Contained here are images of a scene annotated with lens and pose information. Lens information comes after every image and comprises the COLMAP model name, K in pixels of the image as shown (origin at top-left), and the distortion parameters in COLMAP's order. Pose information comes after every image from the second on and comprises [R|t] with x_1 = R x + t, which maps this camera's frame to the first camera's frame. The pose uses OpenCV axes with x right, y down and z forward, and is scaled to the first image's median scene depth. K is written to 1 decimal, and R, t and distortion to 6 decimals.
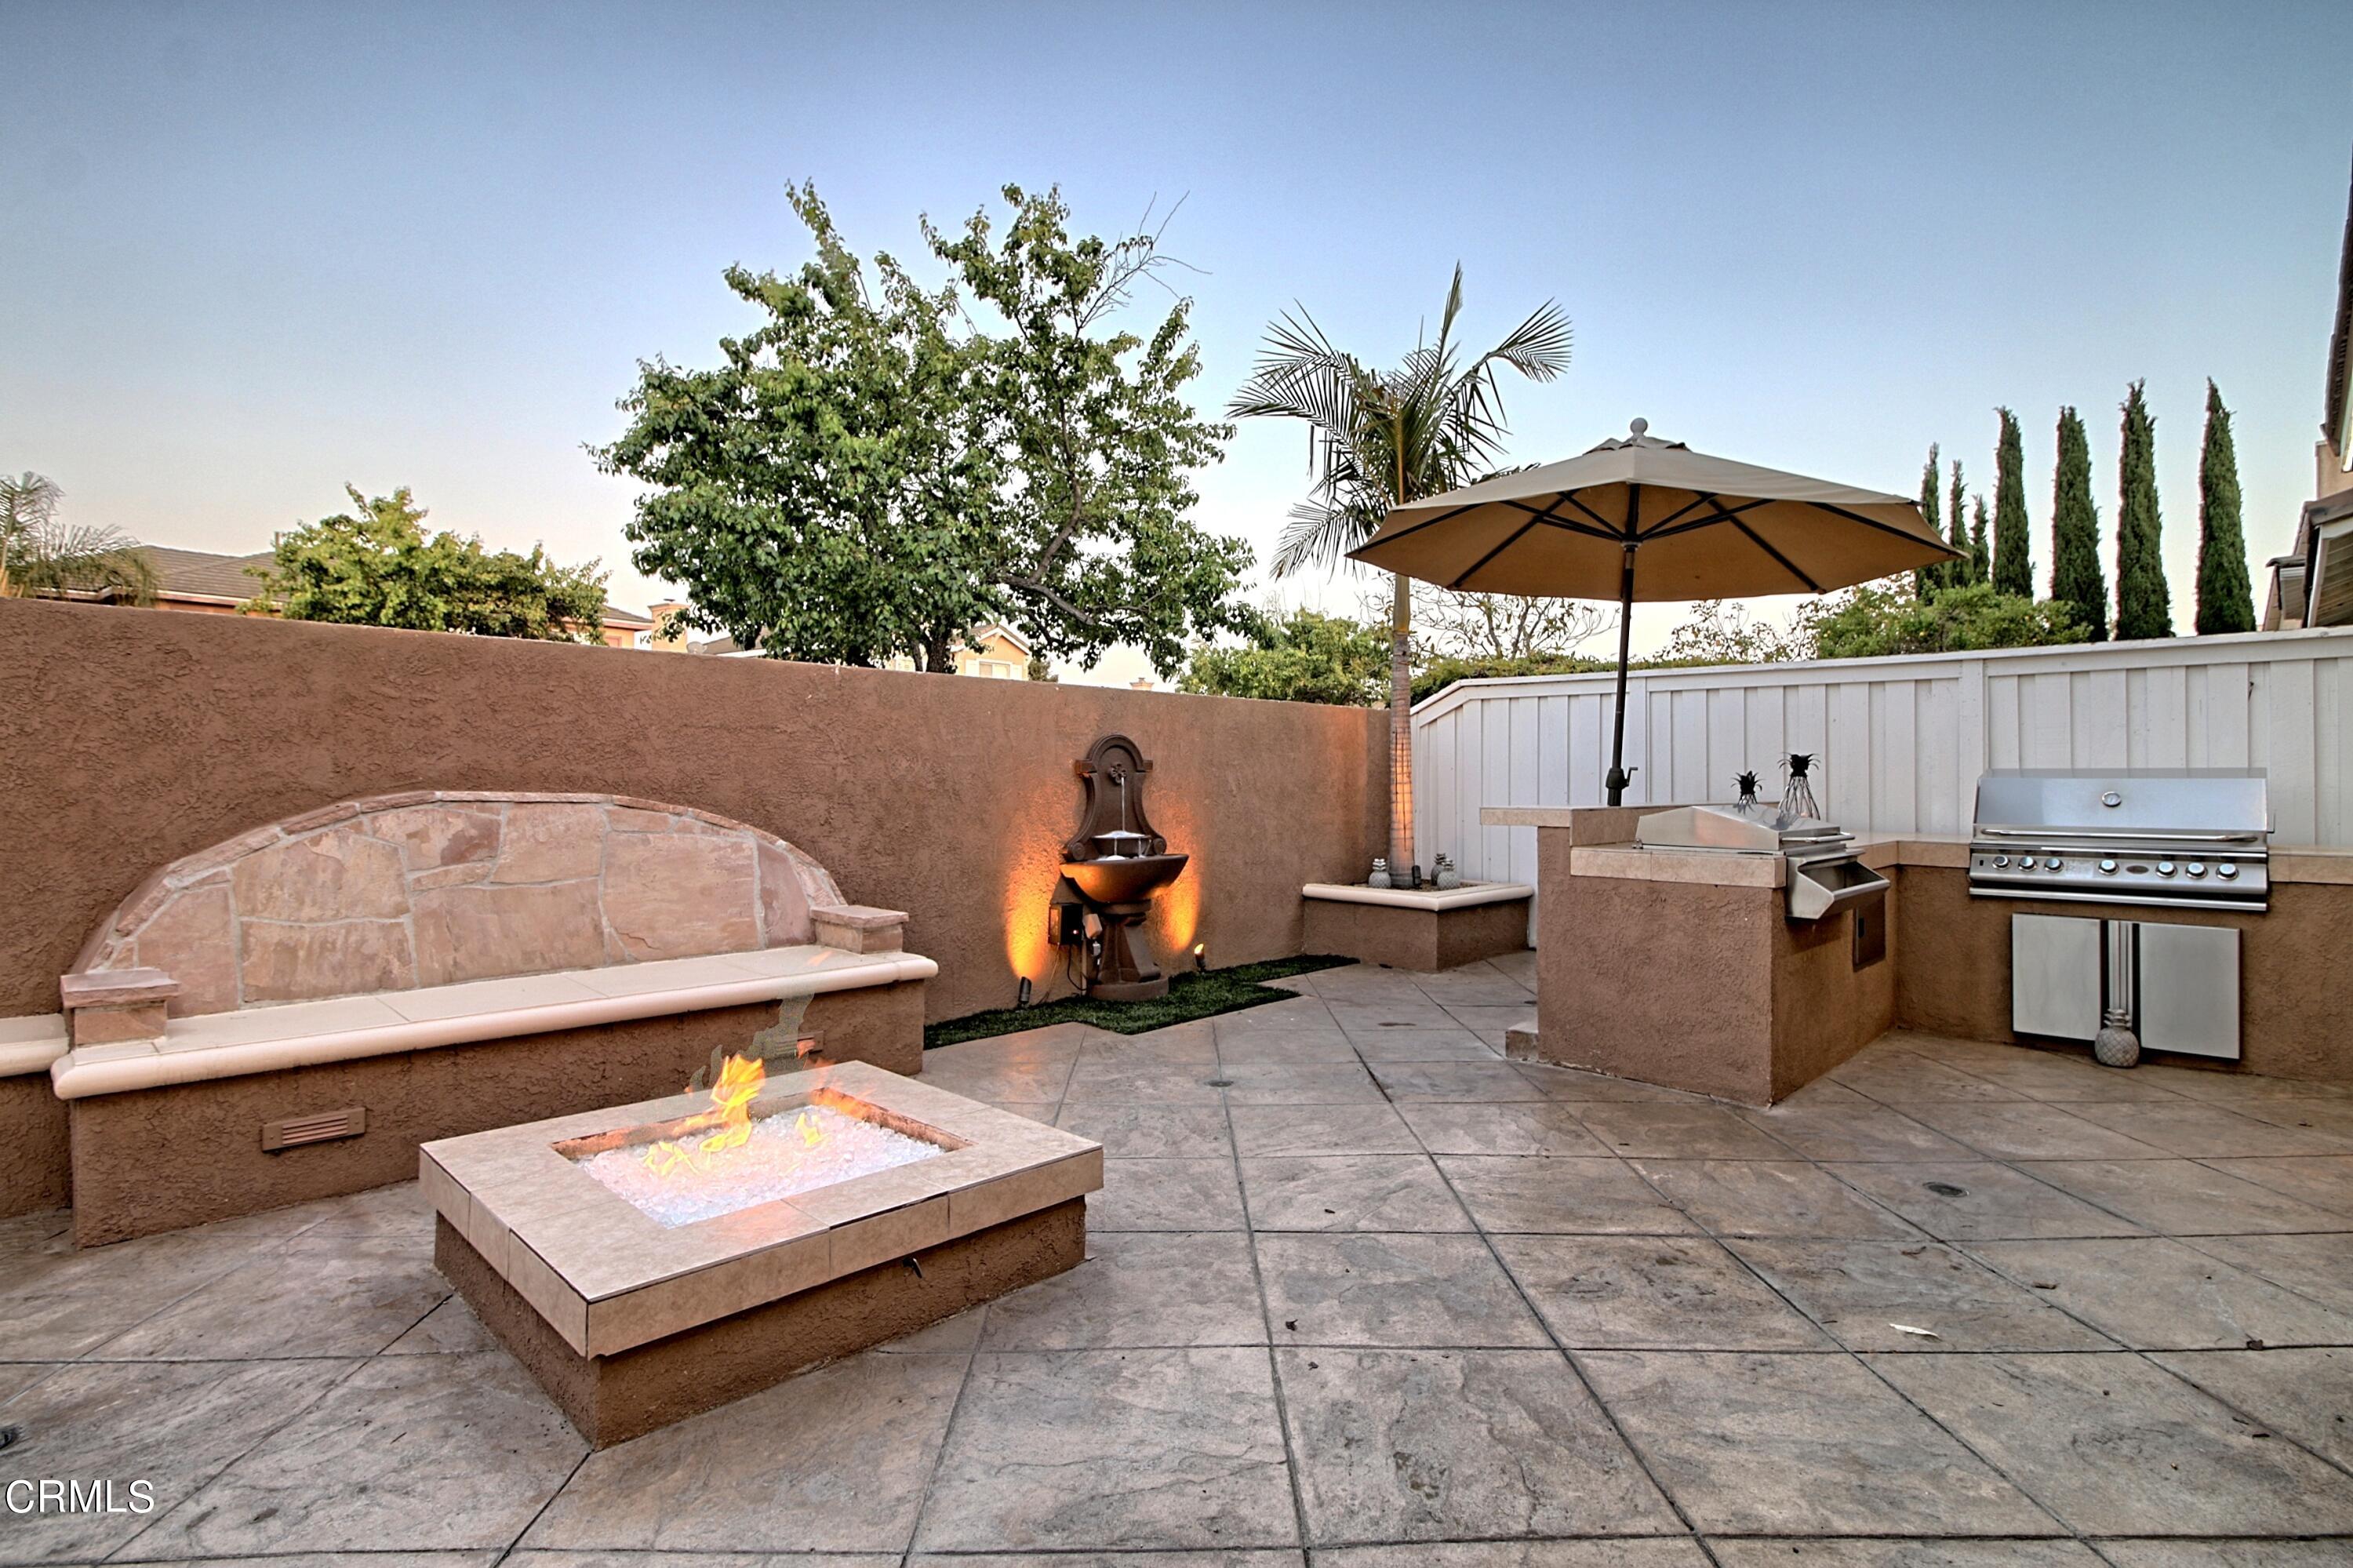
lens RADIAL K [[1136.8, 0, 1188.0], [0, 1136.8, 762.7], [0, 0, 1]] dist [0.002545, -0.004276]
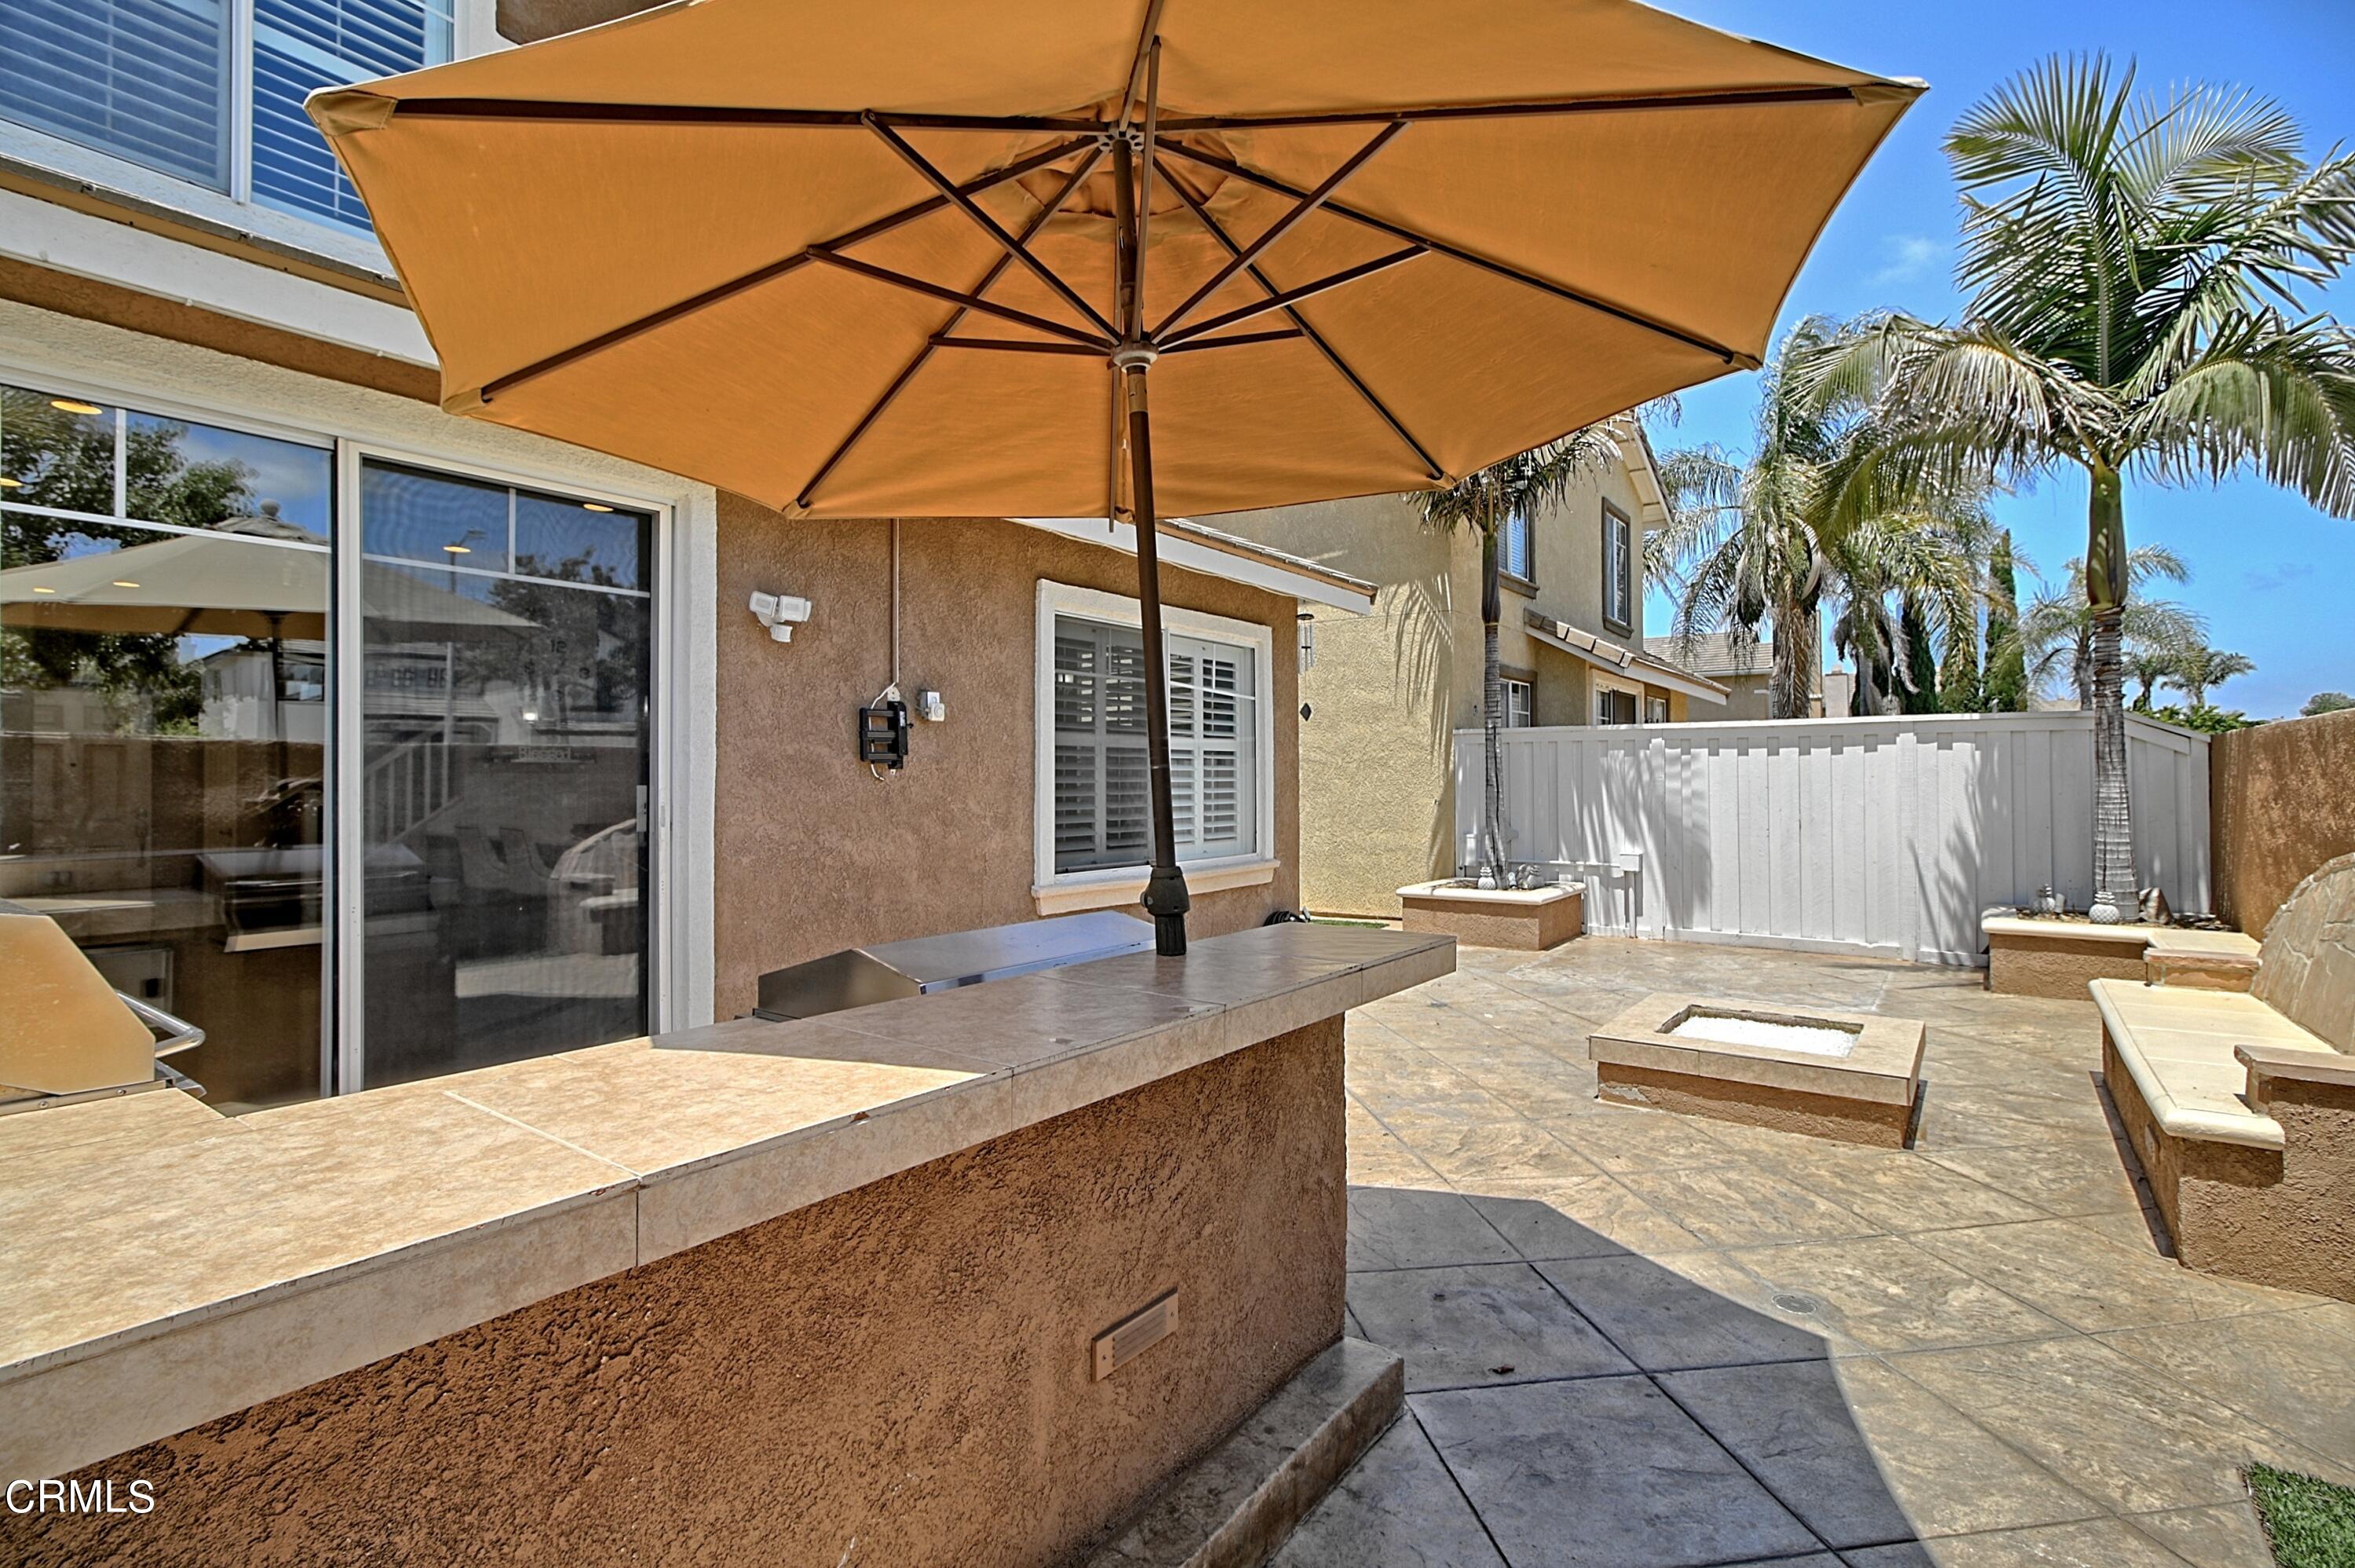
lens RADIAL K [[1084.1, 0, 1185.9], [0, 1084.1, 772.6], [0, 0, 1]] dist [-0.005586, 0.003874]
pose [[-0.990975, -0.000026, -0.134044, 0.445550], [0.003246, 0.999702, -0.024188, -0.022312], [0.134005, -0.024404, -0.990680, 1.490583]]
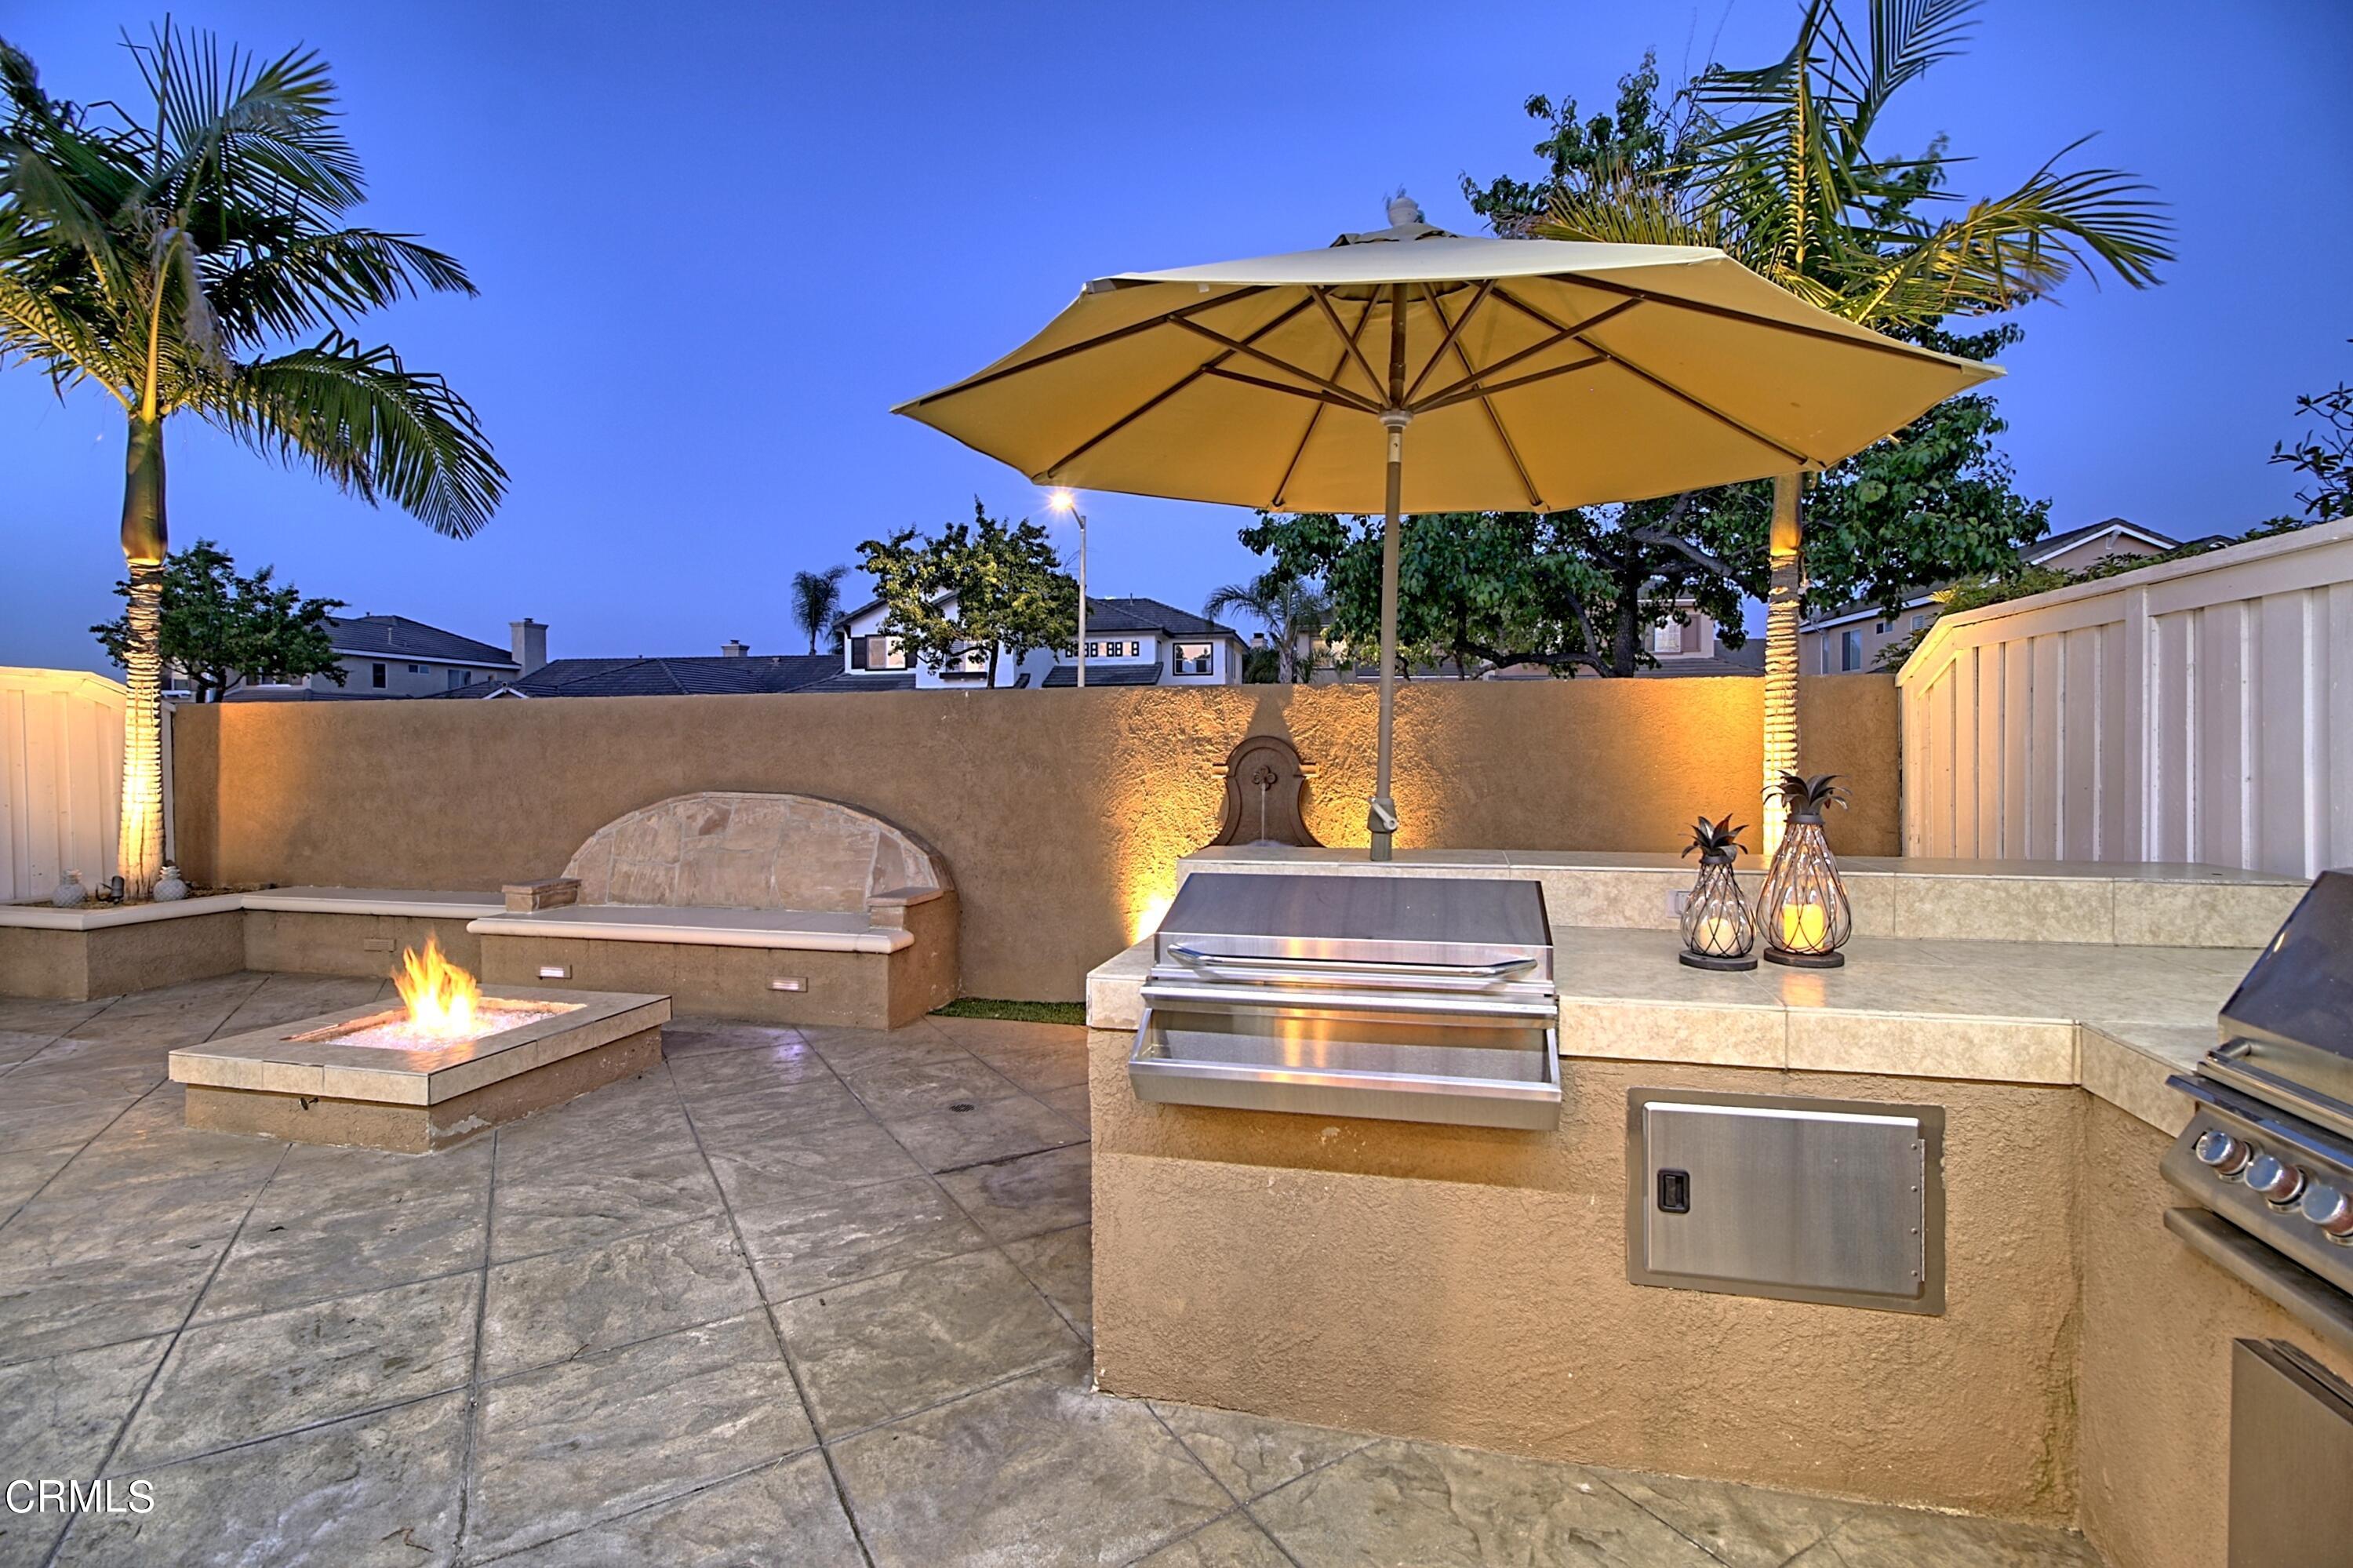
lens RADIAL K [[1083.4, 0, 1187.9], [0, 1083.4, 762.2], [0, 0, 1]] dist [-0.005586, 0.003874]
pose [[0.506235, 0.008180, -0.862357, 0.865305], [0.018340, 0.999627, 0.020249, -0.029574], [0.862201, -0.026067, 0.505896, 0.651208]]
